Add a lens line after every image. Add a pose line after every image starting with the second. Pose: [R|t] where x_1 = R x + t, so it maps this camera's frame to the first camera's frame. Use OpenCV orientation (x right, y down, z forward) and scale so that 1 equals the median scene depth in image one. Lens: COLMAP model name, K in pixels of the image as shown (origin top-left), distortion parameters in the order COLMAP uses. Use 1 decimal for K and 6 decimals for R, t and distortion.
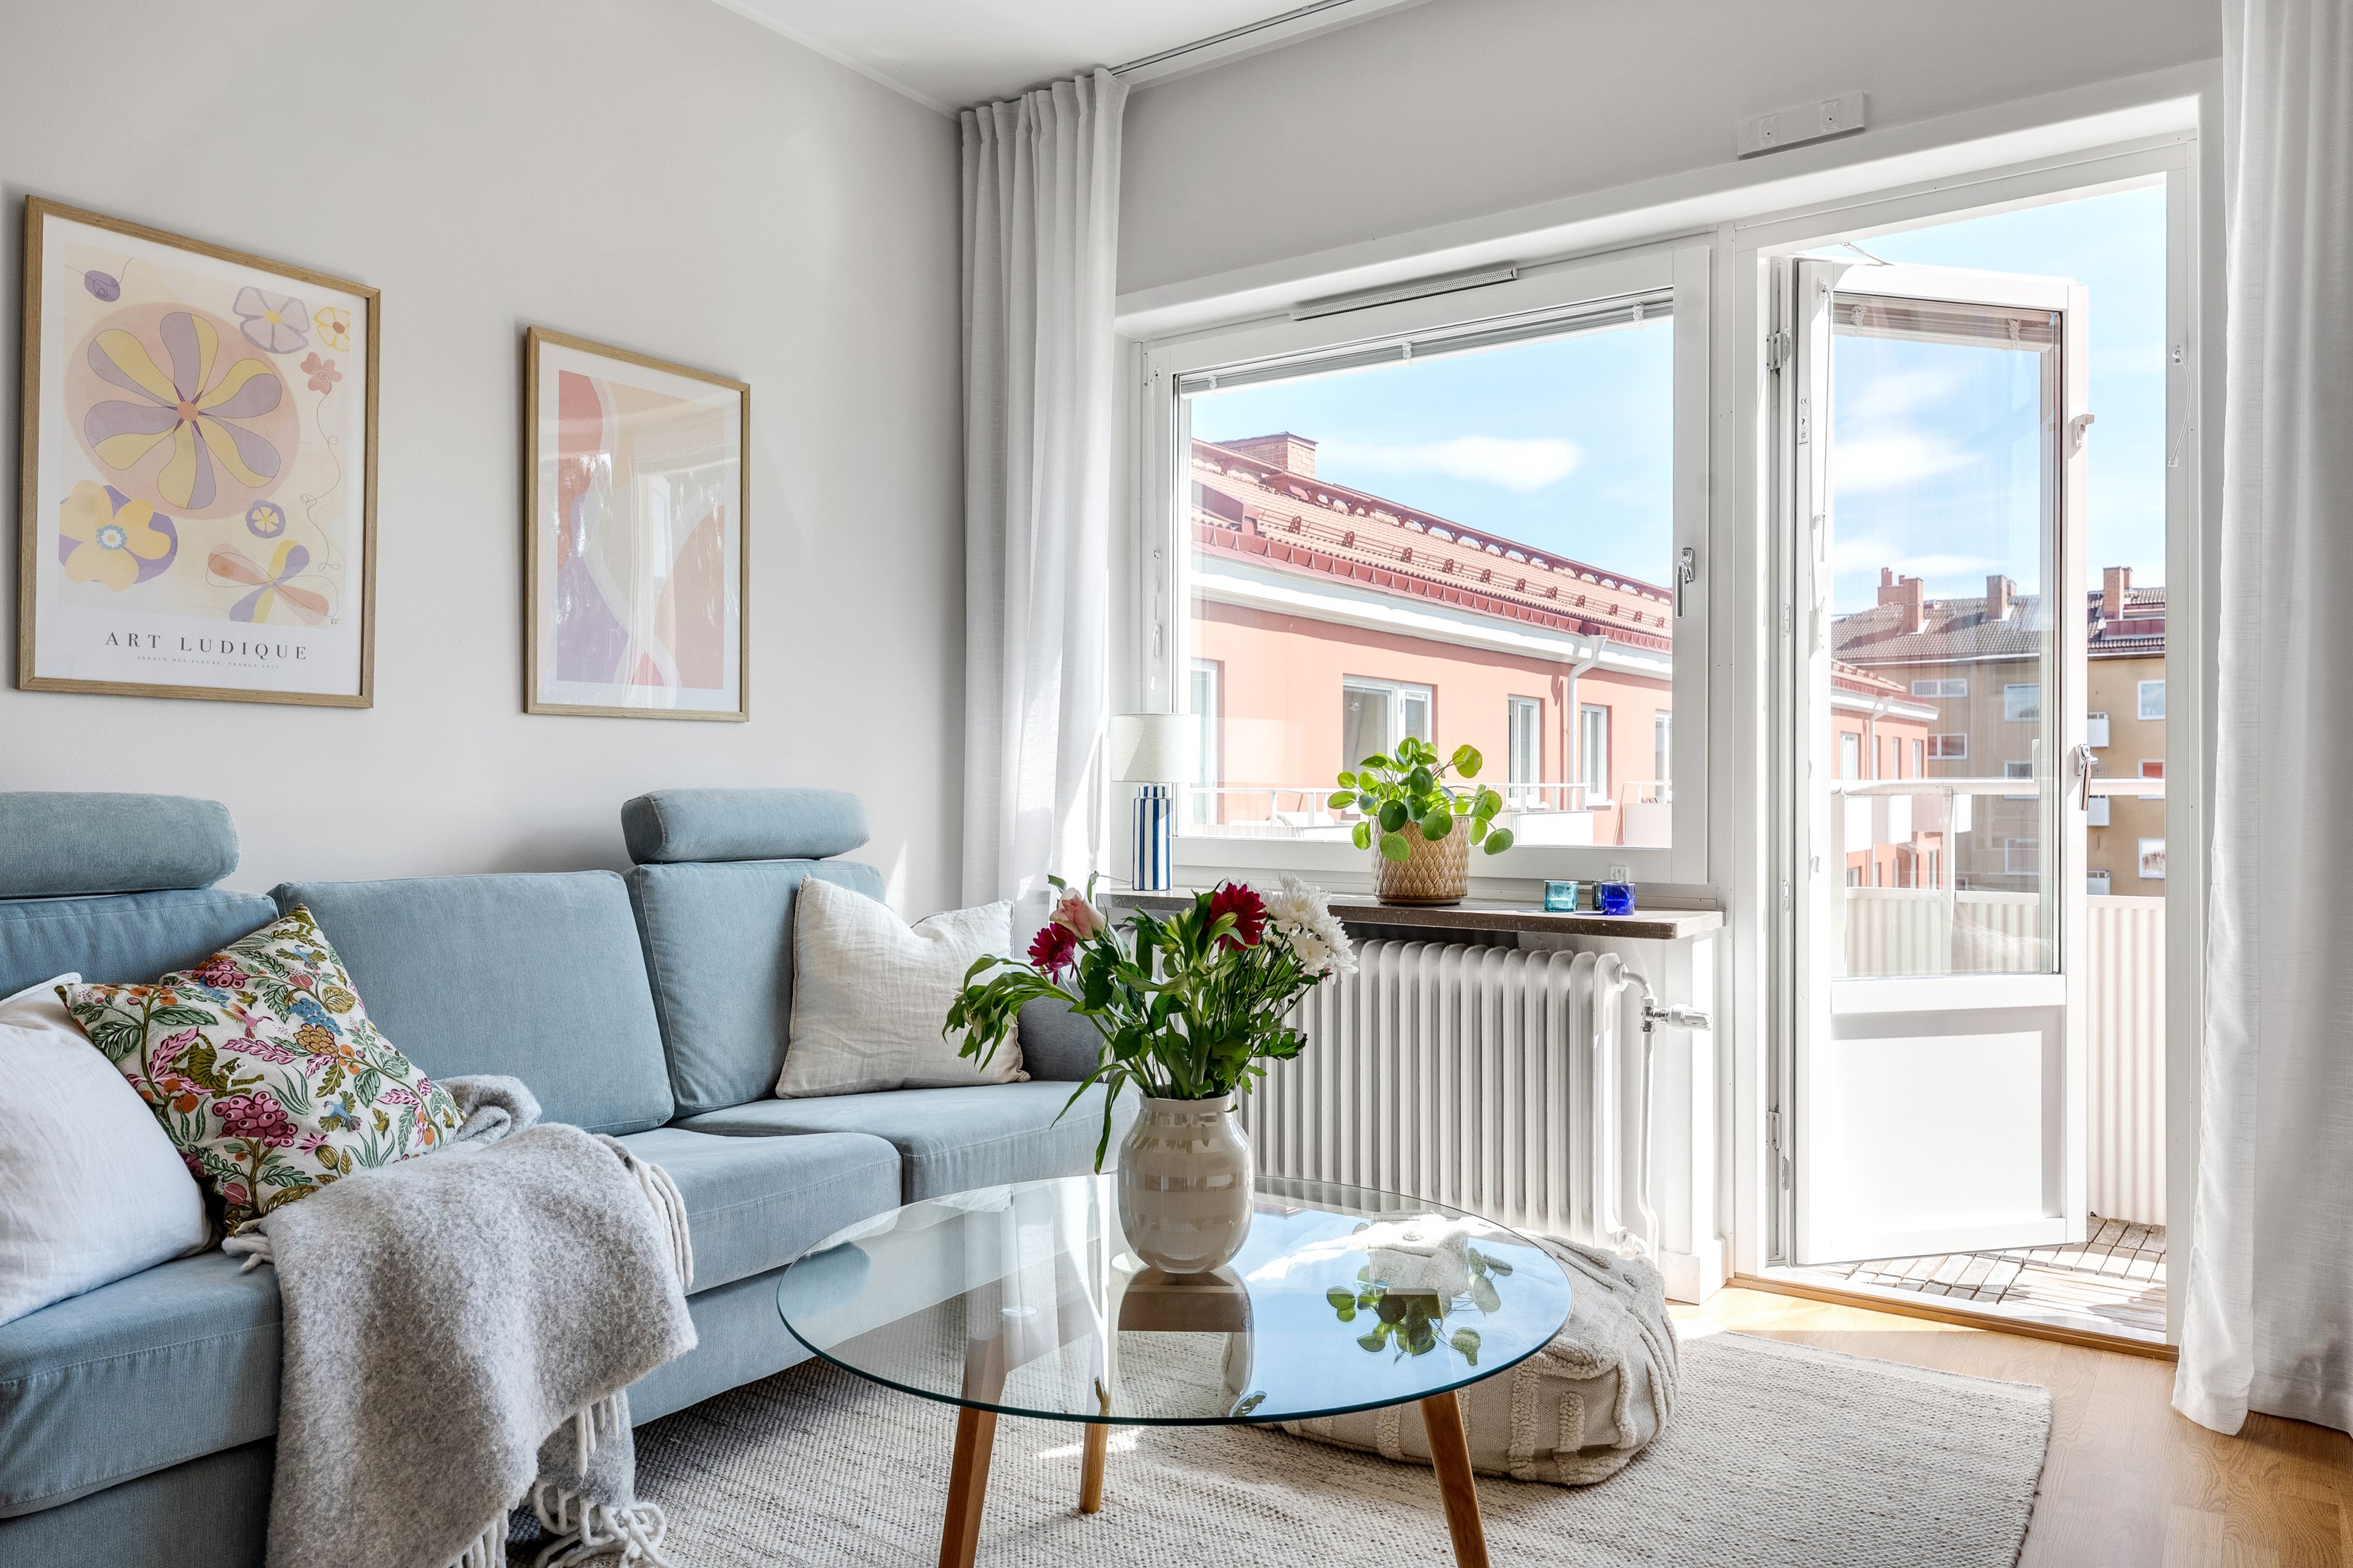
lens RADIAL K [[1598.9, 0, 1176.5], [0, 1598.9, 784.0], [0, 0, 1]] dist [0.001272, 0.000216]
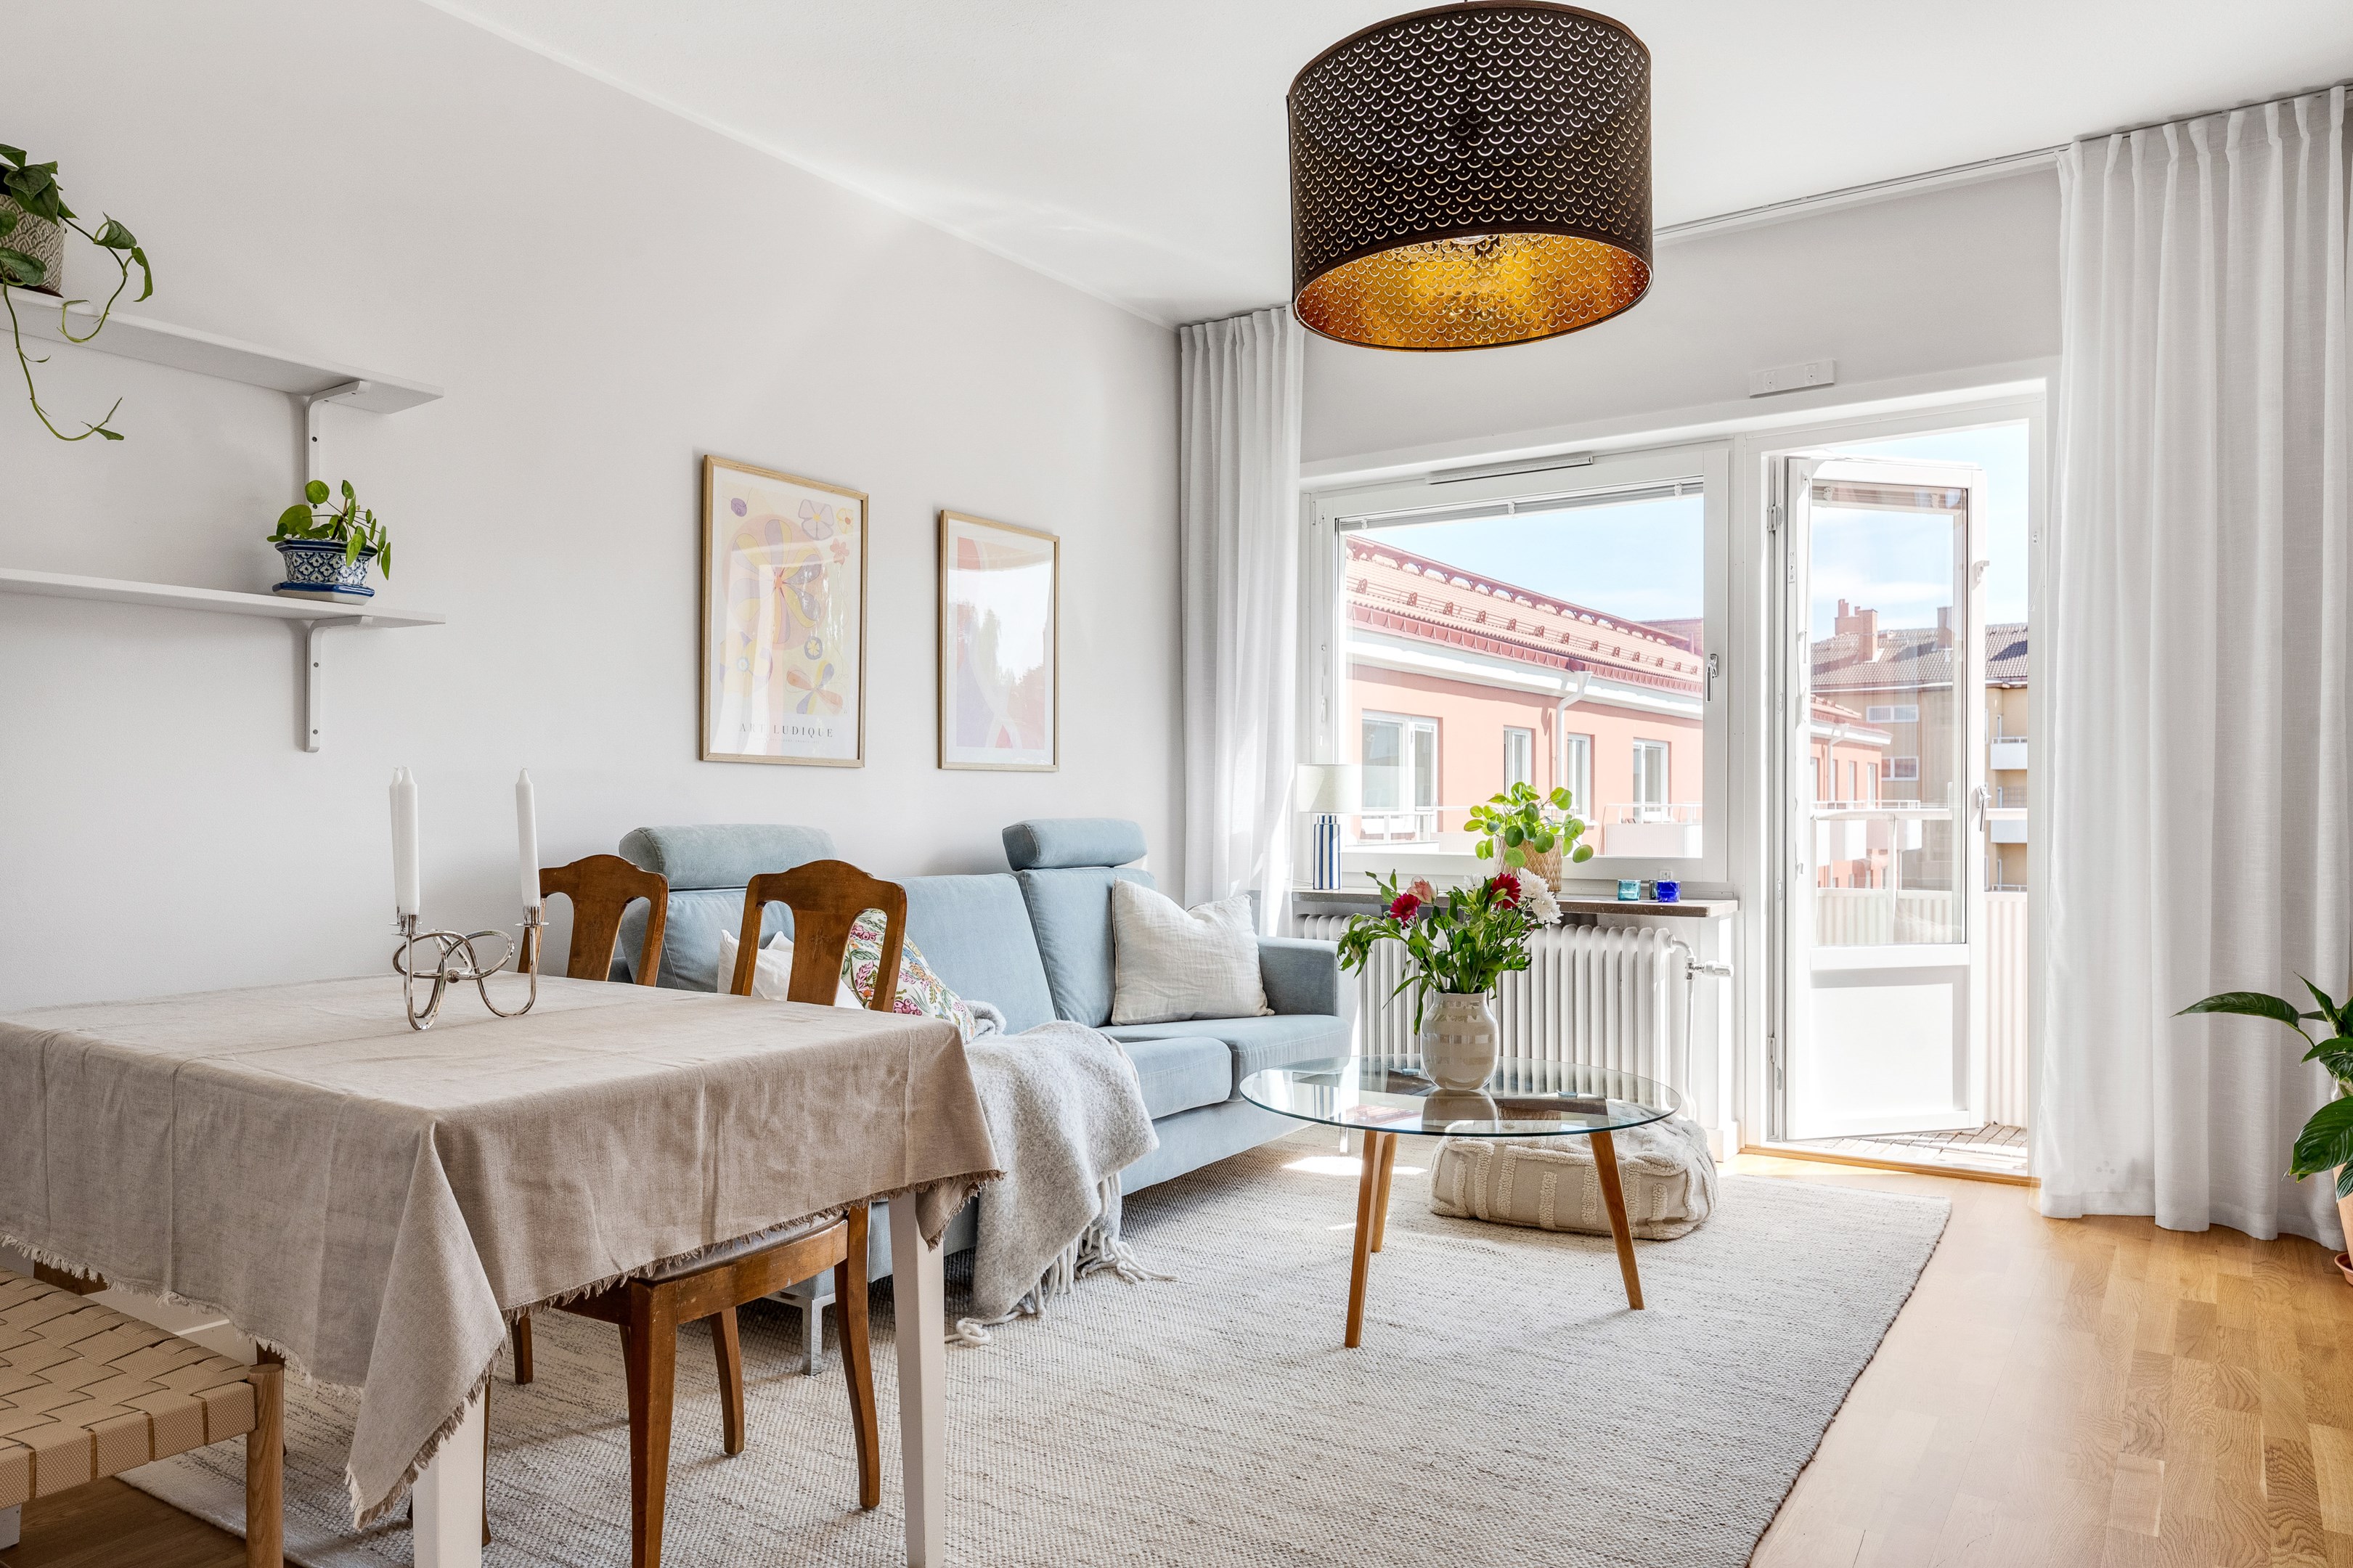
lens RADIAL K [[1546.3, 0, 1177.5], [0, 1546.3, 815.8], [0, 0, 1]] dist [-0.000884, -0.000107]
pose [[0.999932, -0.001963, 0.011496, -0.218541], [0.001881, 0.999973, 0.007144, -0.011168], [-0.011510, -0.007121, 0.999908, -0.480077]]
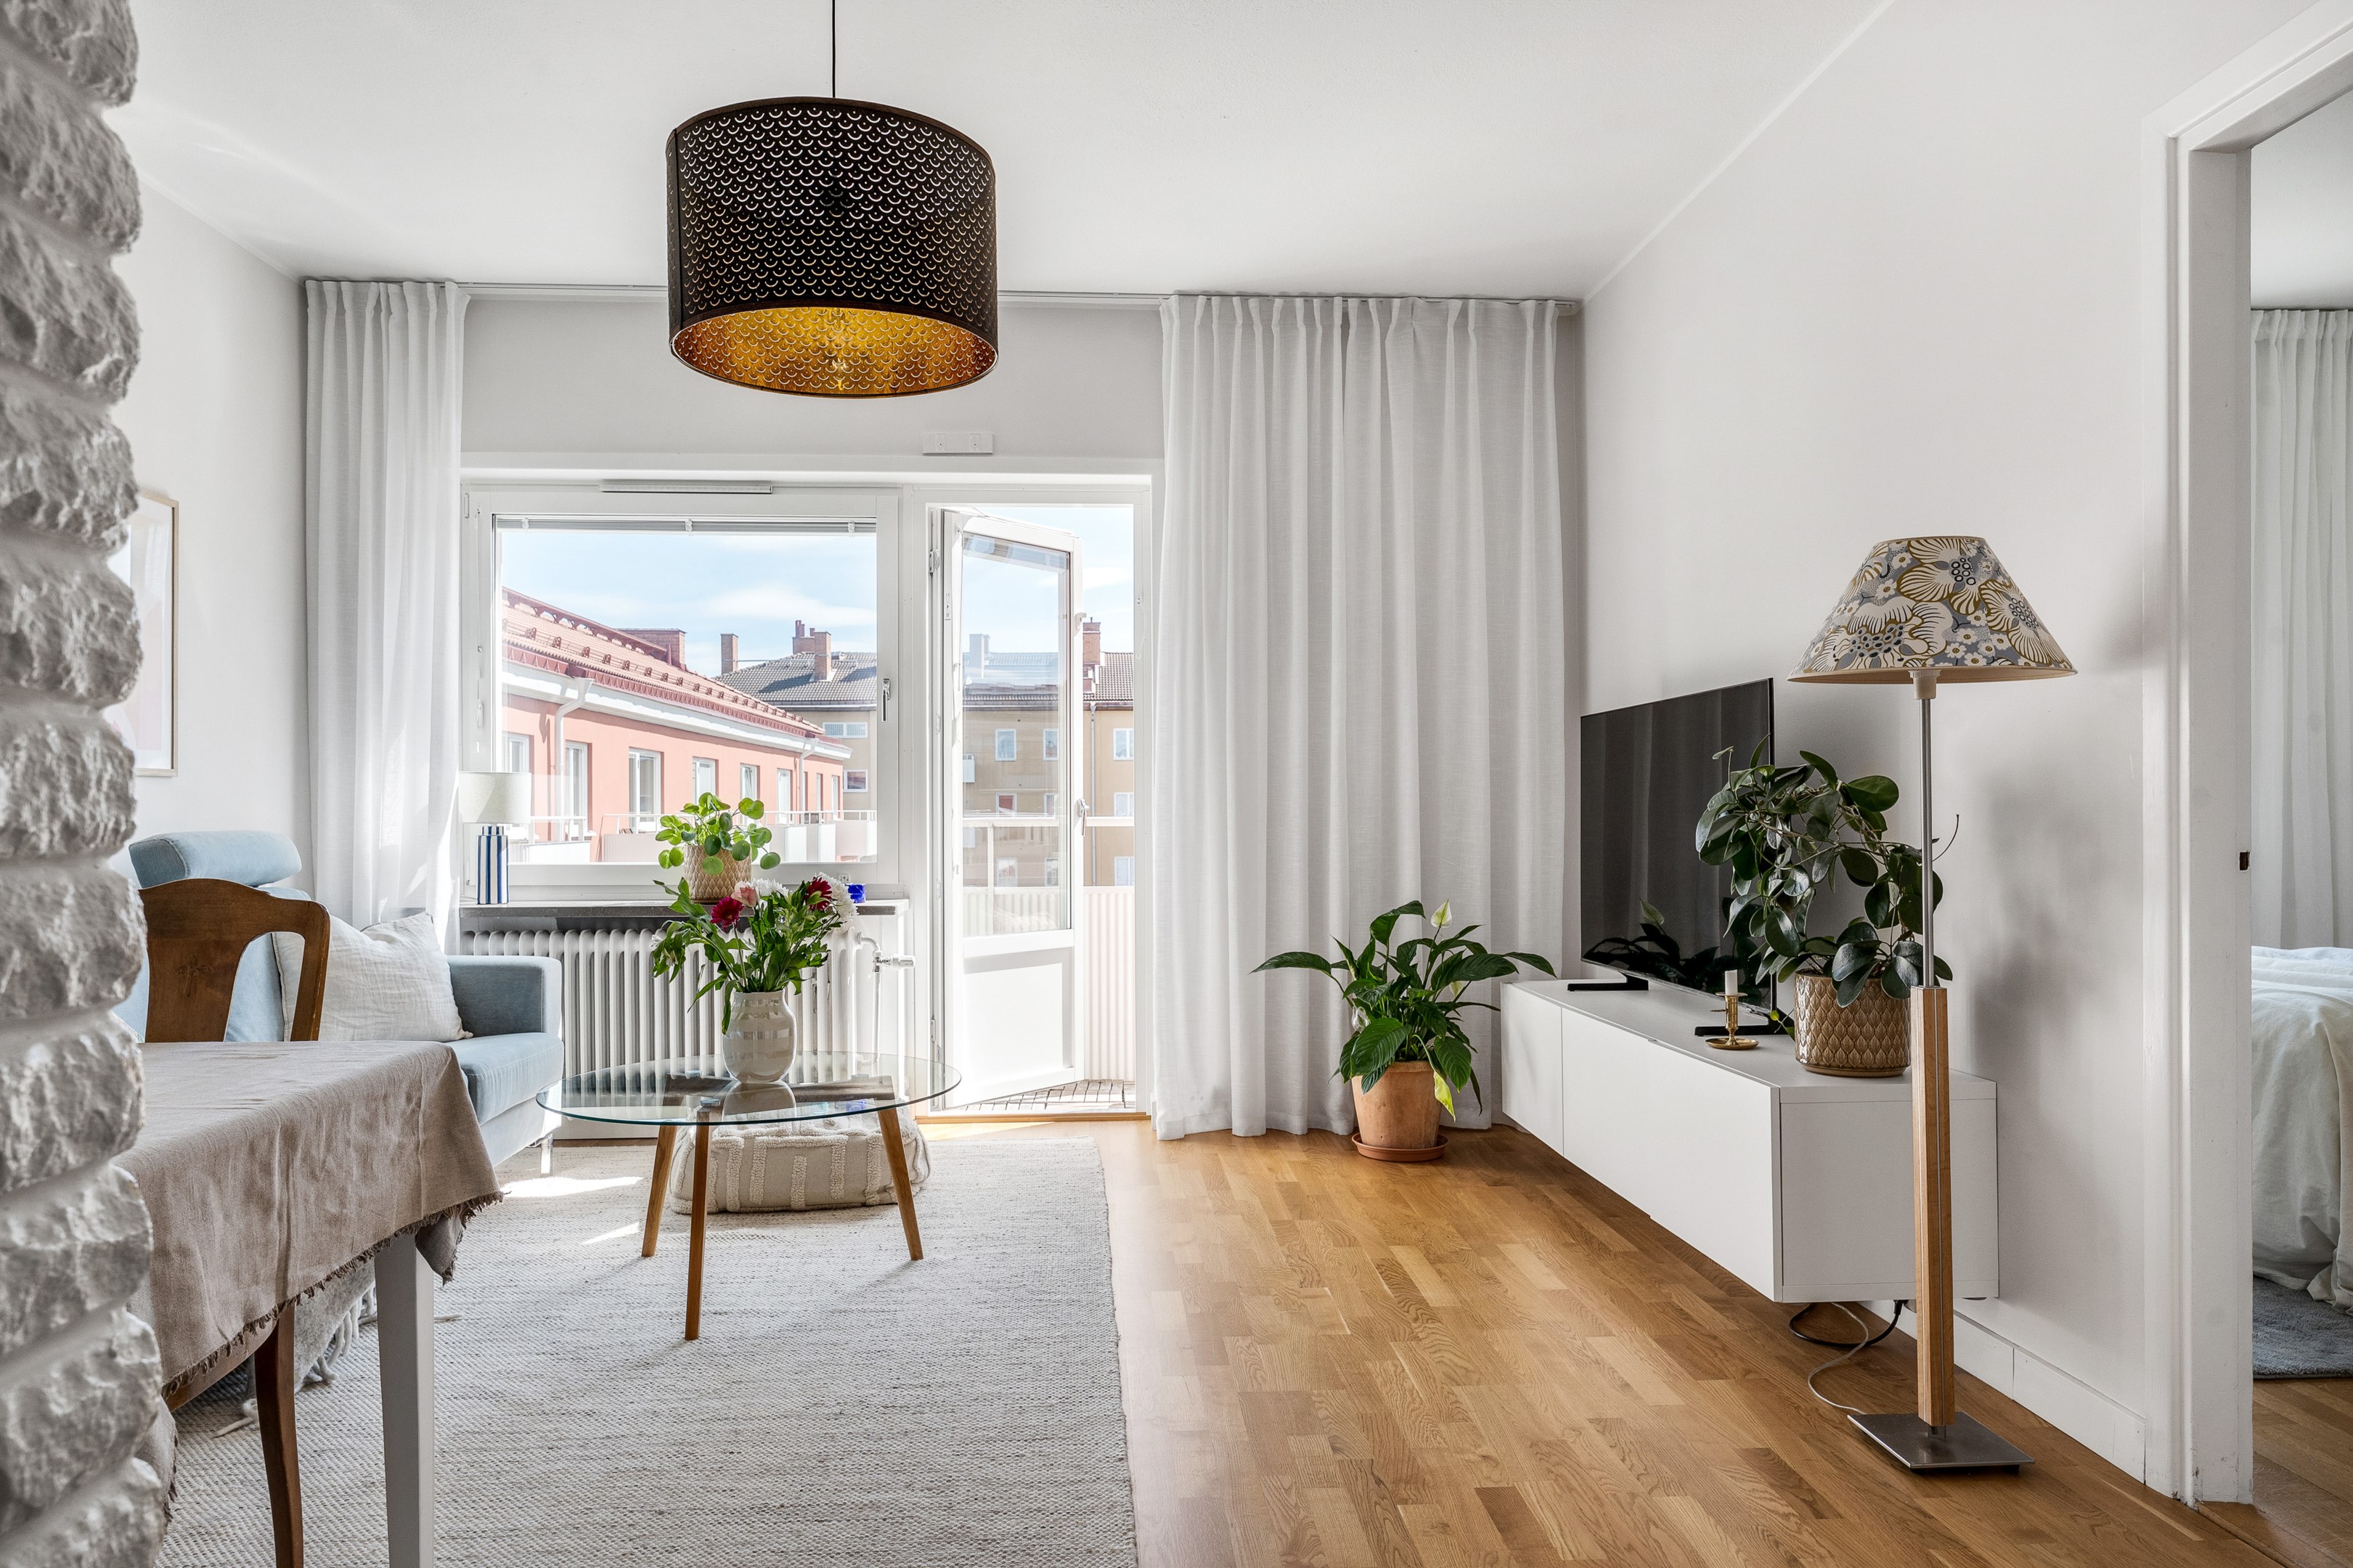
lens RADIAL K [[1553.0, 0, 1171.8], [0, 1553.0, 814.8], [0, 0, 1]] dist [-0.000839, 0.000267]
pose [[0.789919, -0.004006, 0.613198, -0.488186], [0.003593, 0.999992, 0.001904, -0.011626], [-0.613201, 0.000699, 0.789927, -0.500890]]
